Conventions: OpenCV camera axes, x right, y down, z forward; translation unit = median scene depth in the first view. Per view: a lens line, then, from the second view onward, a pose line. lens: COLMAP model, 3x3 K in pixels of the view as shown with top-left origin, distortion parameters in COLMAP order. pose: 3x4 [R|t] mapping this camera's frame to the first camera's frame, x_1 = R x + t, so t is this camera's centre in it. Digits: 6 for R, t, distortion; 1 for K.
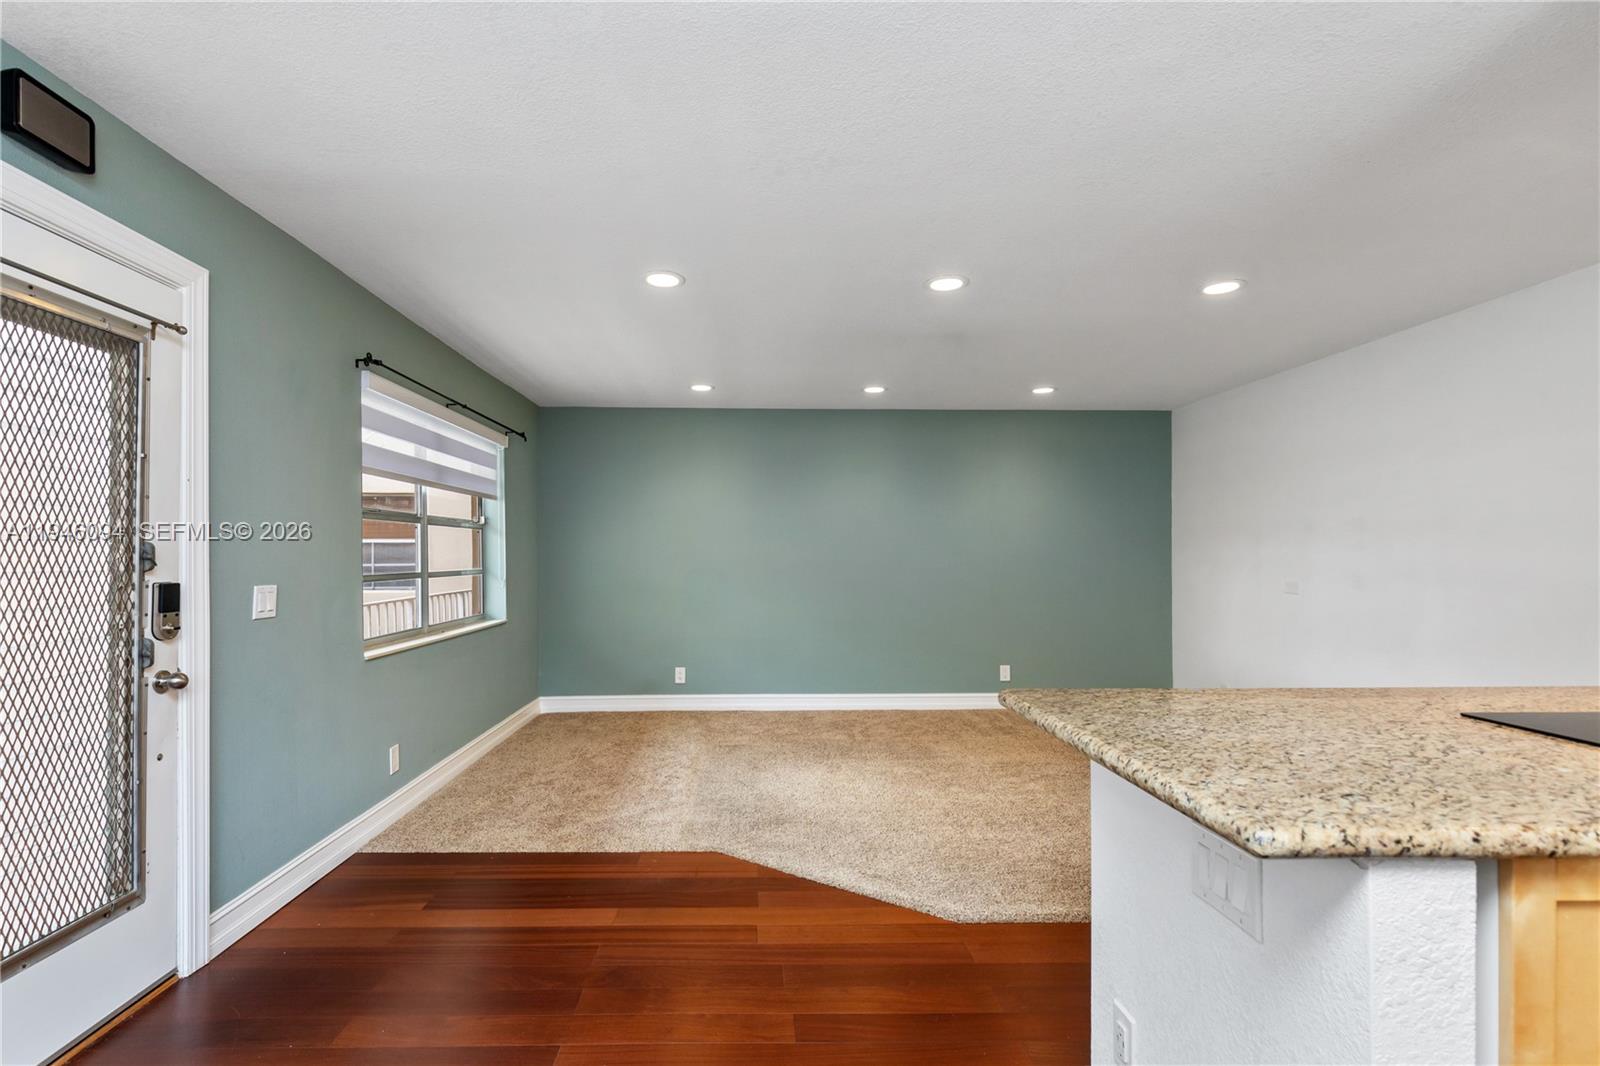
lens RADIAL K [[732.3, 0, 793.1], [0, 732.3, 551.6], [0, 0, 1]] dist [0.008933, -0.002554]
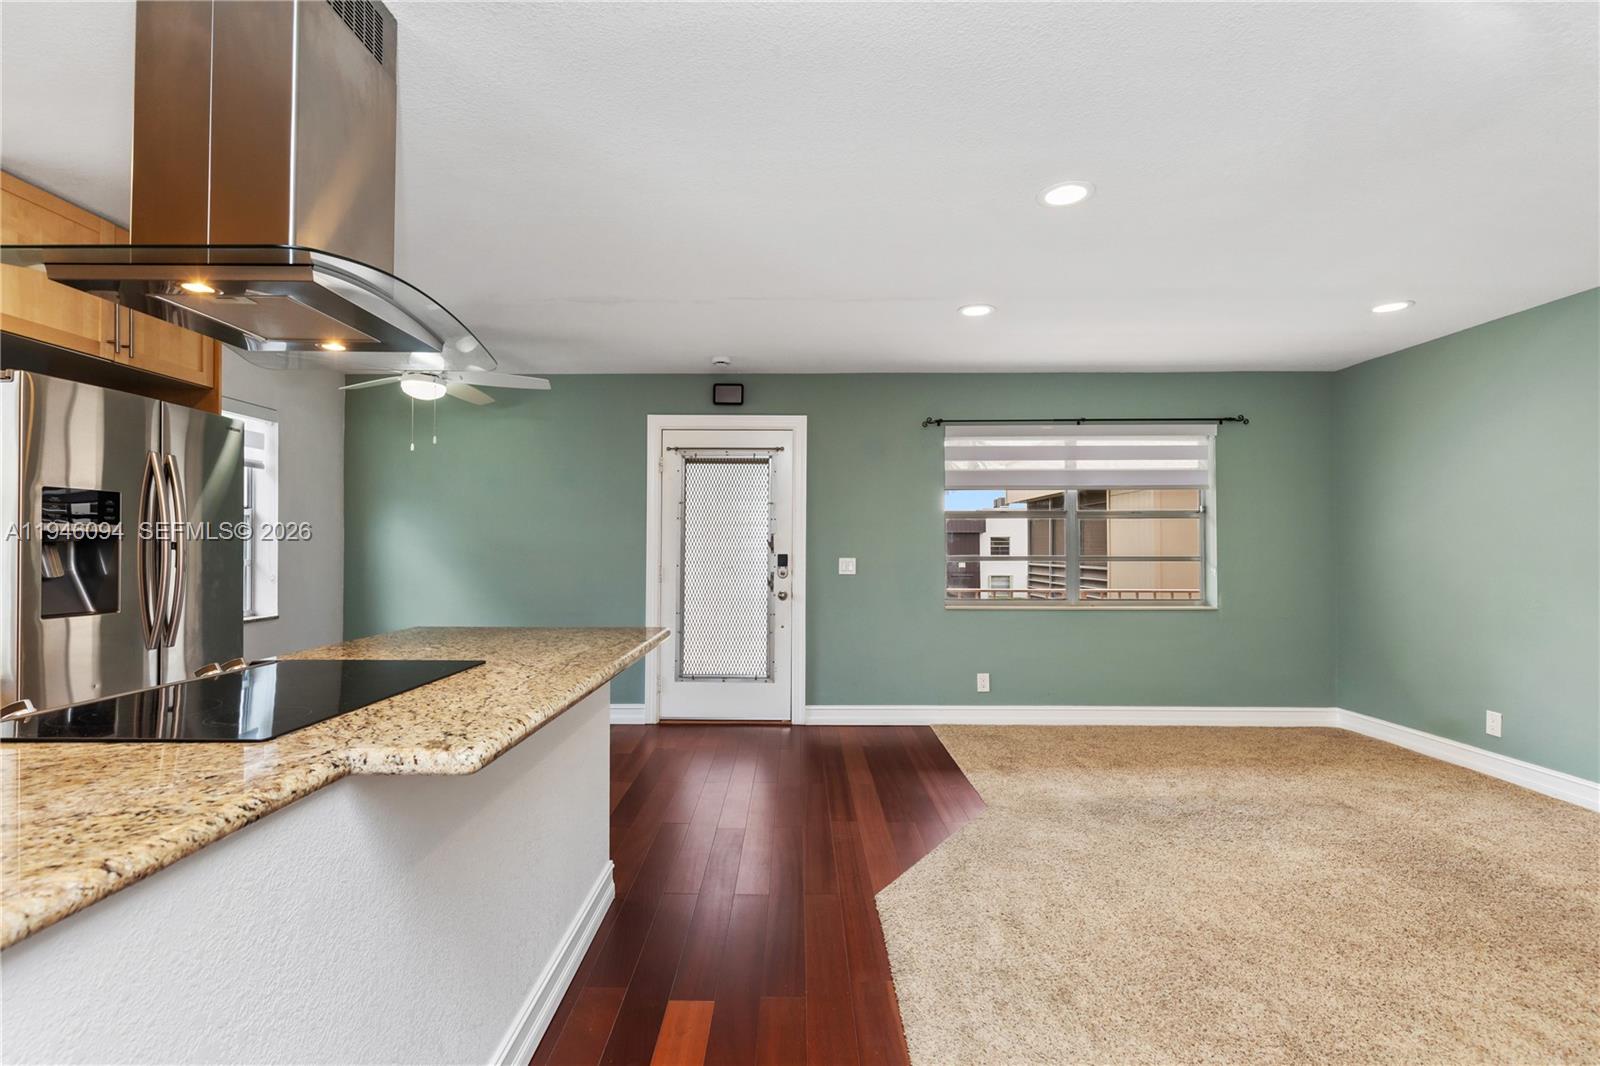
lens RADIAL K [[732.3, 0, 790.8], [0, 732.3, 538.7], [0, 0, 1]] dist [0.008933, -0.002554]
pose [[-0.037513, -0.009867, -0.999247, 2.765619], [0.004650, 0.999939, -0.010048, 0.028580], [0.999285, -0.005024, -0.037465, 2.006237]]
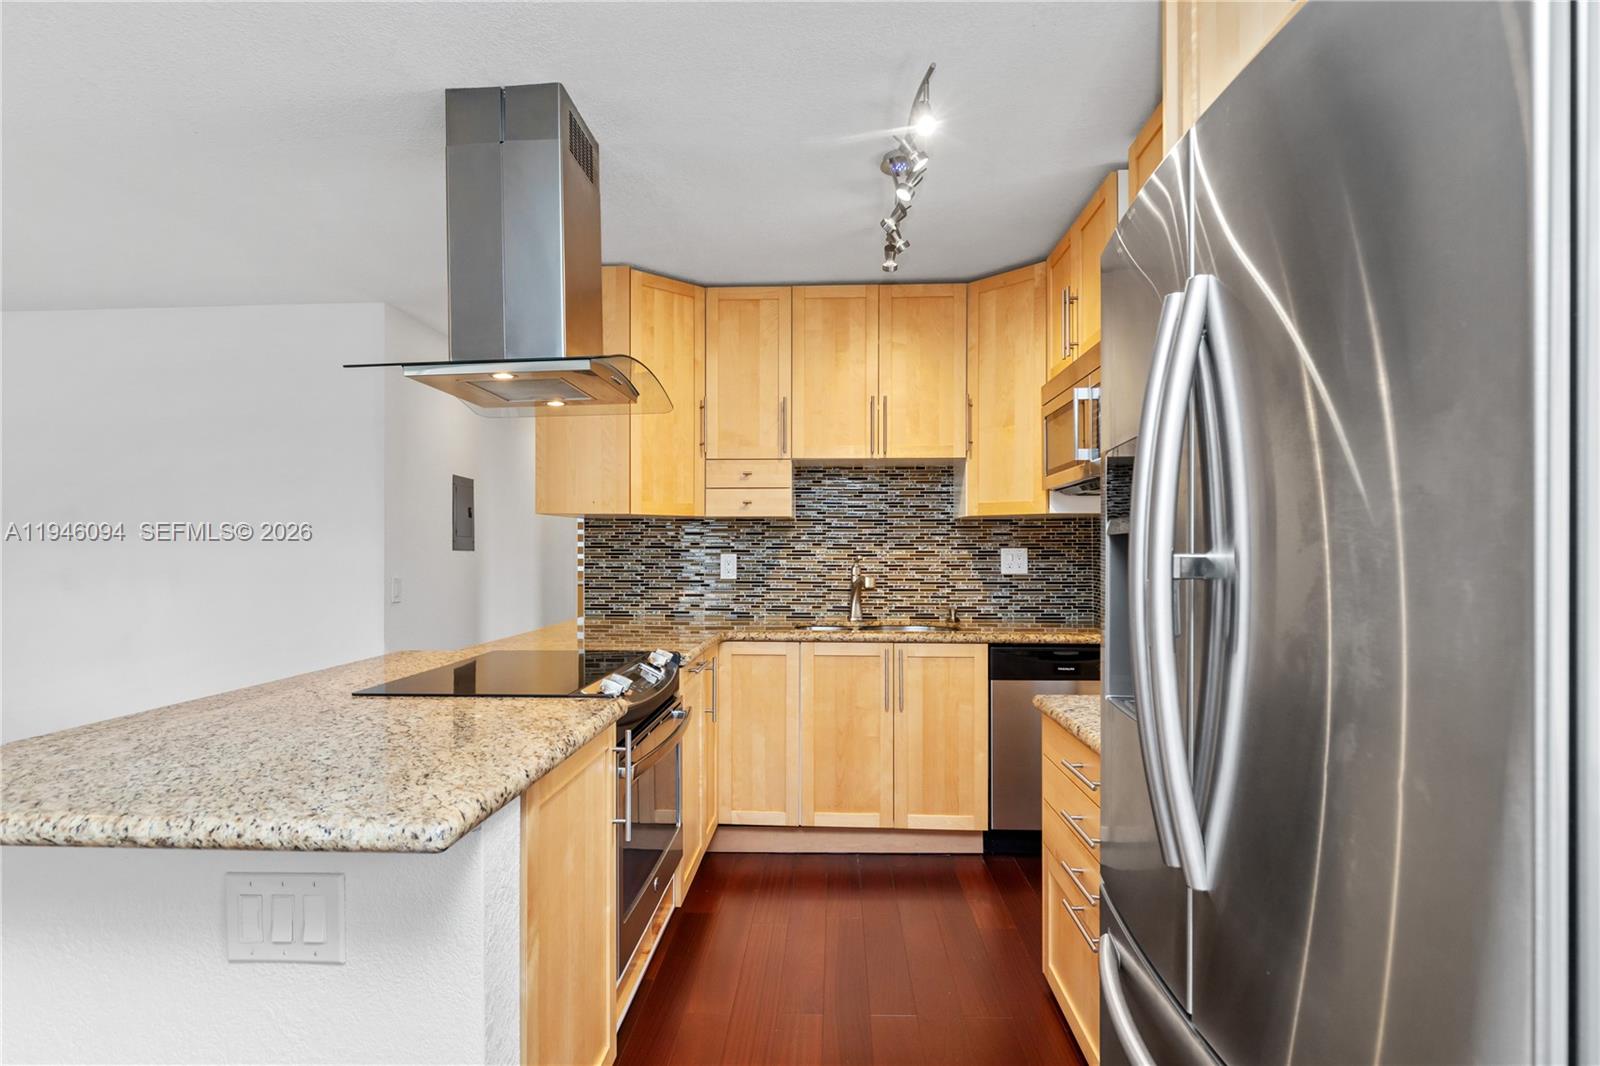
lens RADIAL K [[808.9, 0, 788.6], [0, 808.9, 550.0], [0, 0, 1]] dist [-0.020862, -0.000420]
pose [[0.092702, 0.004704, 0.995683, -0.264874], [-0.004665, 0.999980, -0.004290, 0.010431], [-0.995683, -0.004247, 0.092722, 0.300433]]
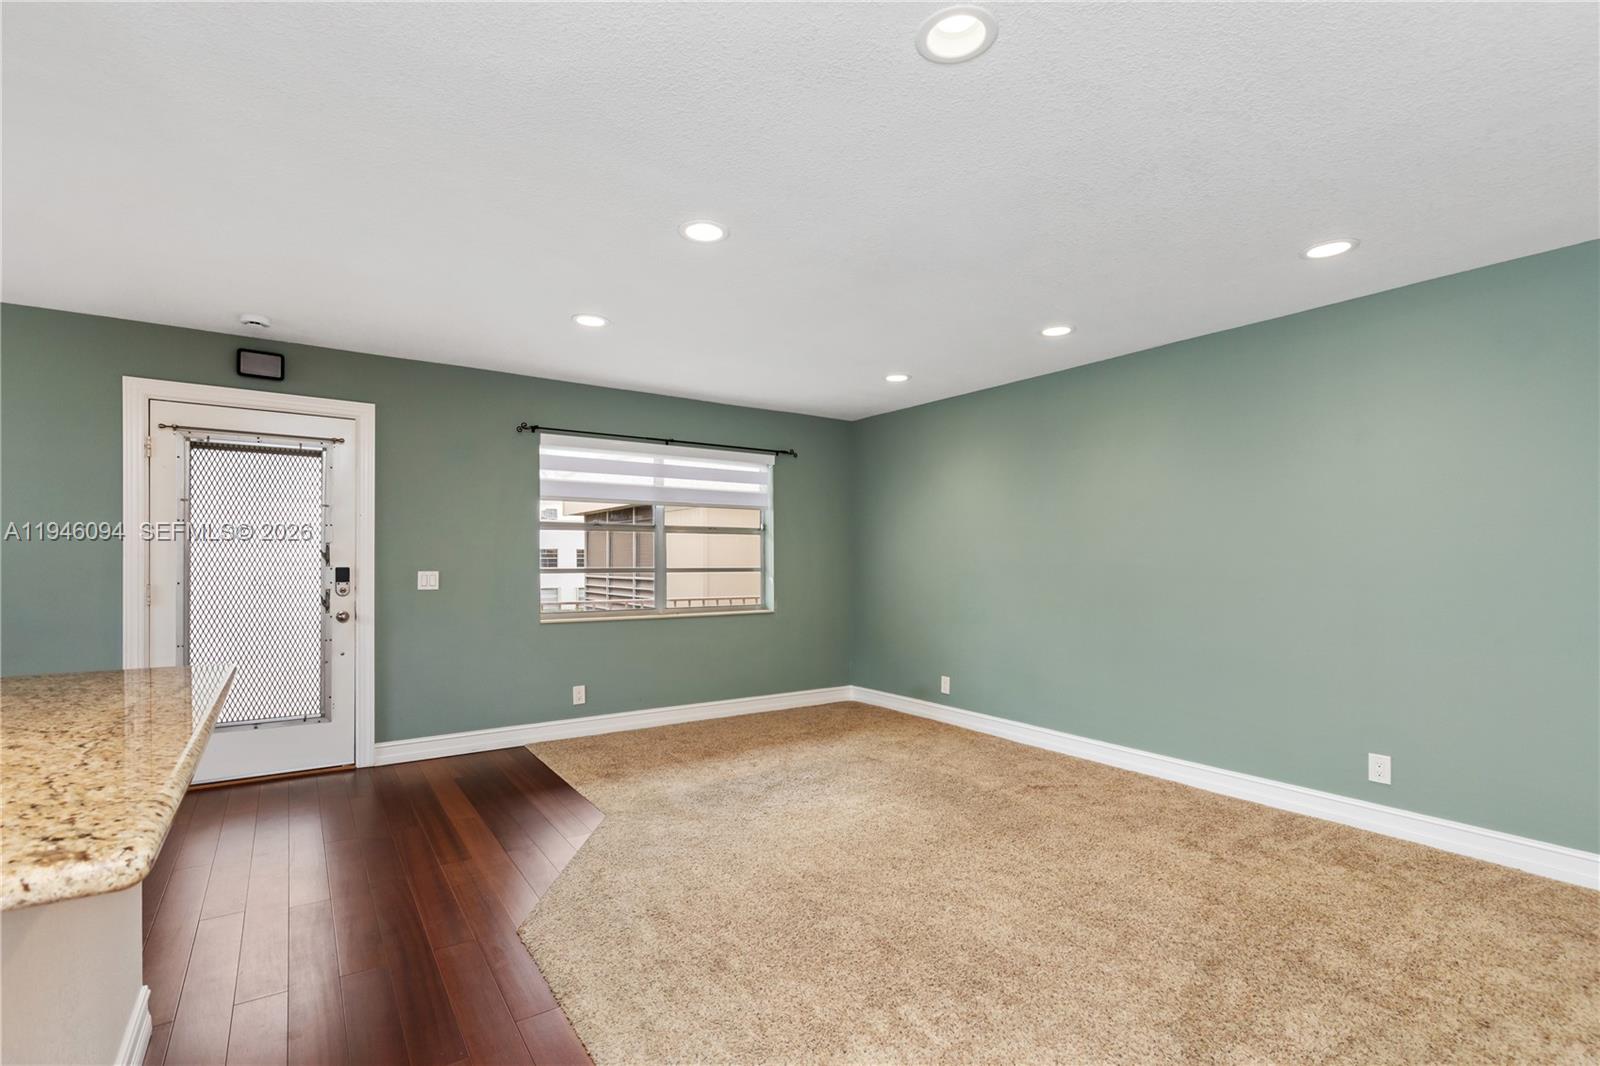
lens RADIAL K [[732.3, 0, 794.3], [0, 732.3, 566.0], [0, 0, 1]] dist [0.008933, -0.002554]
pose [[0.541634, 0.009538, -0.840561, 2.702344], [0.001453, 0.999924, 0.012283, 0.028383], [0.840613, -0.007874, 0.541578, 1.708524]]
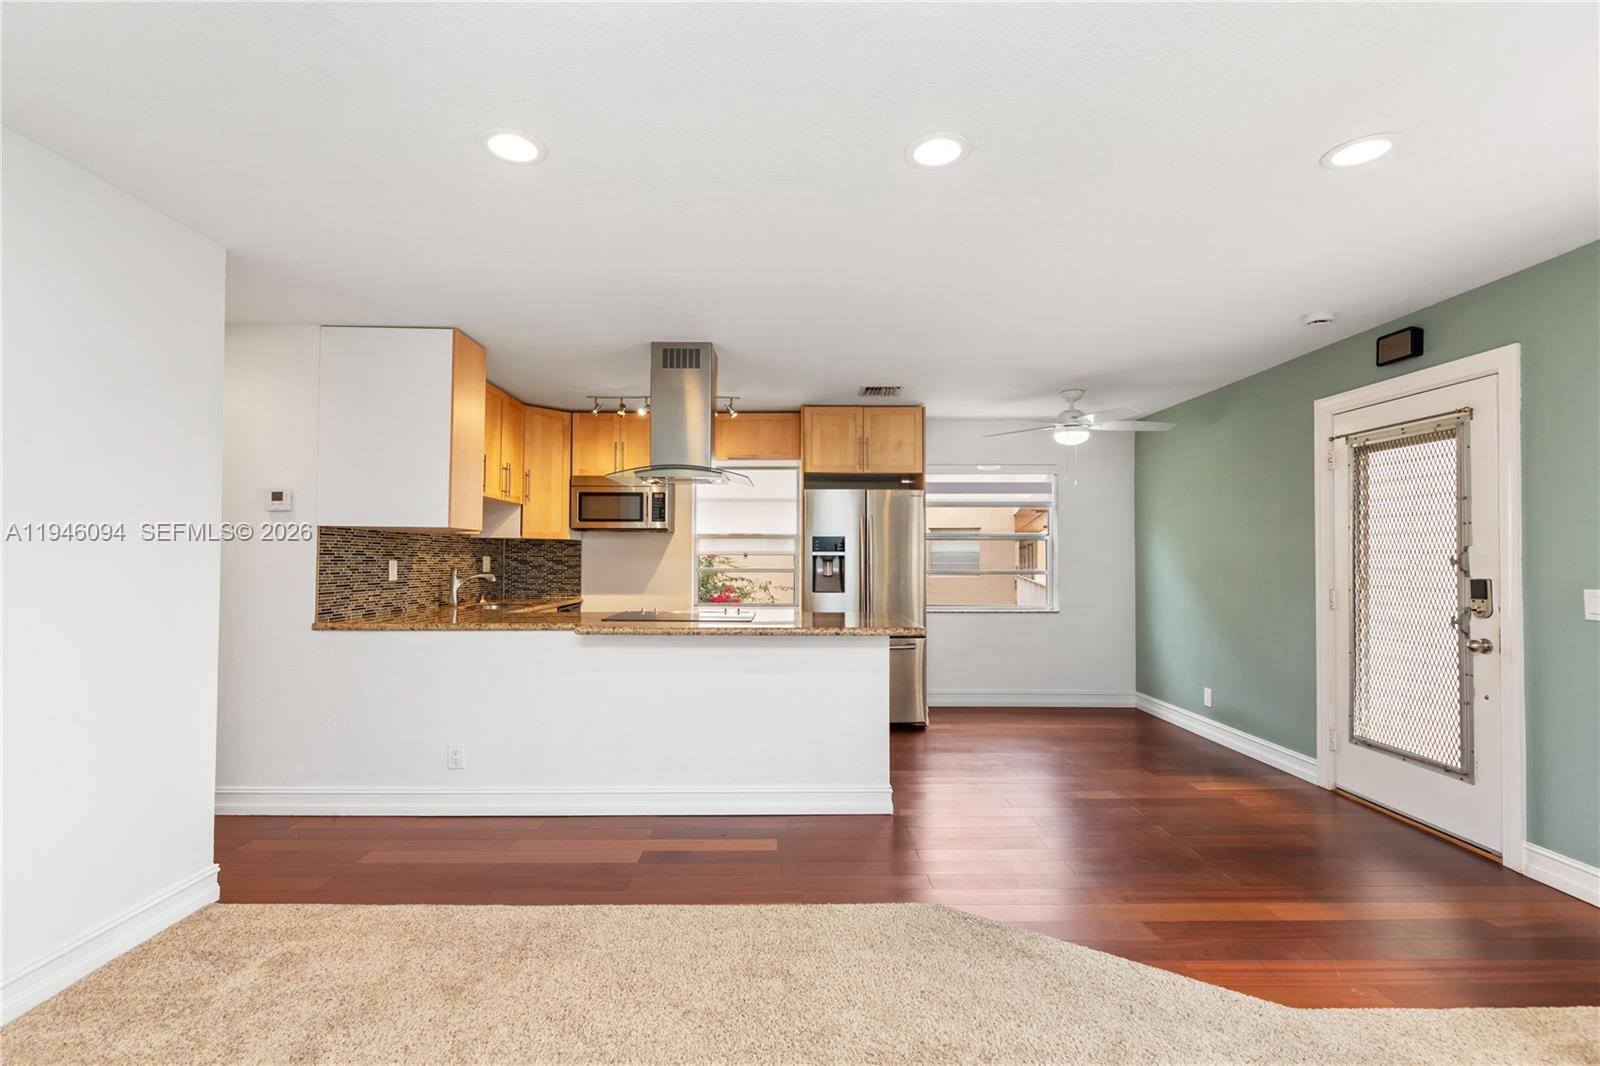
lens RADIAL K [[732.3, 0, 796.0], [0, 732.3, 545.2], [0, 0, 1]] dist [0.008933, -0.002554]
pose [[-0.999623, -0.000603, 0.027435, 0.872581], [-0.001183, 0.999776, -0.021123, 0.012490], [-0.027416, -0.021147, -0.999400, 4.530547]]
